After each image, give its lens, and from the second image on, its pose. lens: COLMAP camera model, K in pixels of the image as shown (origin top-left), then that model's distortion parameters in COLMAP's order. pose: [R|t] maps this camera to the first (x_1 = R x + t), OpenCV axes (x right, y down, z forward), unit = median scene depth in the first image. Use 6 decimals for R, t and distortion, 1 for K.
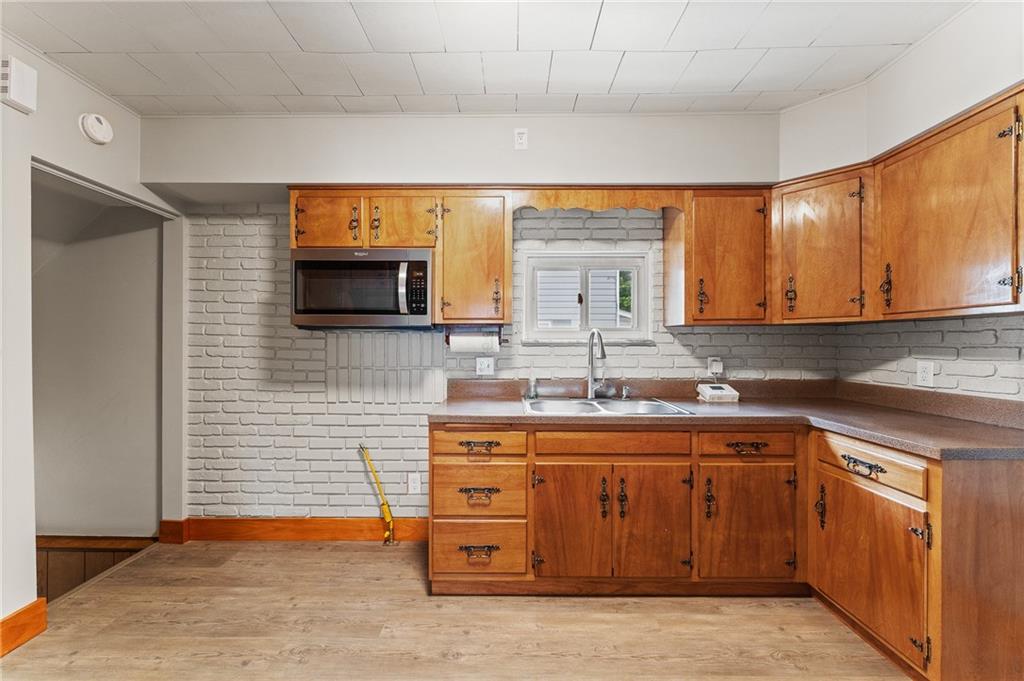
lens RADIAL K [[412.1, 0, 508.6], [0, 412.1, 344.0], [0, 0, 1]] dist [0.000770, 0.000640]
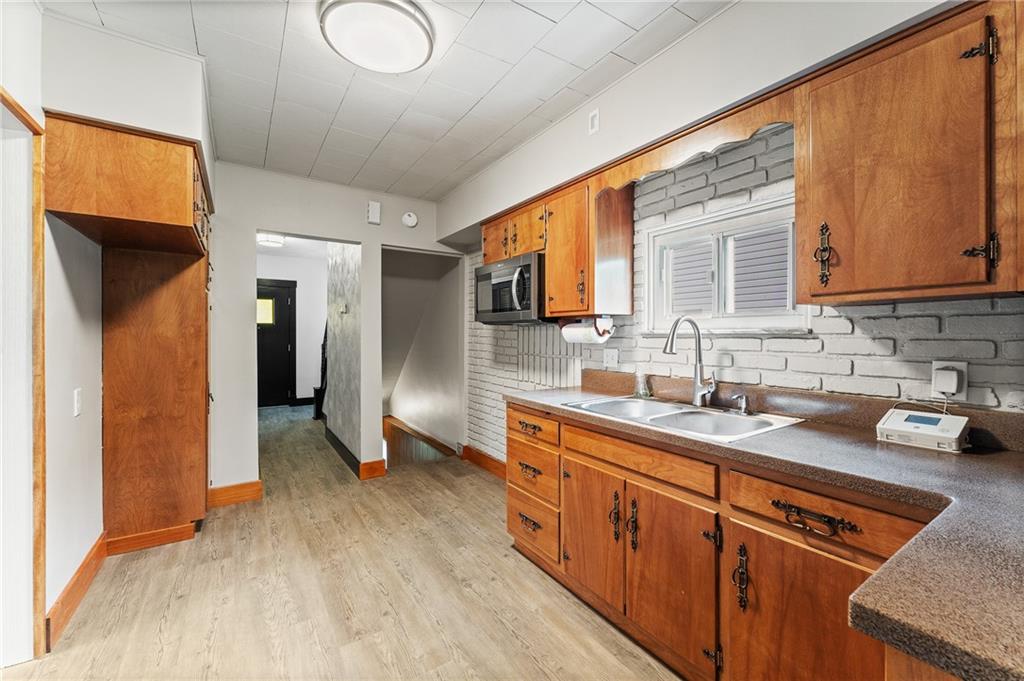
lens RADIAL K [[412.1, 0, 508.7], [0, 412.1, 334.4], [0, 0, 1]] dist [0.000770, 0.000640]
pose [[0.553199, -0.000435, -0.833049, 0.788125], [-0.000455, 1.000000, -0.000825, -0.001114], [0.833049, 0.000836, 0.553199, 0.331786]]
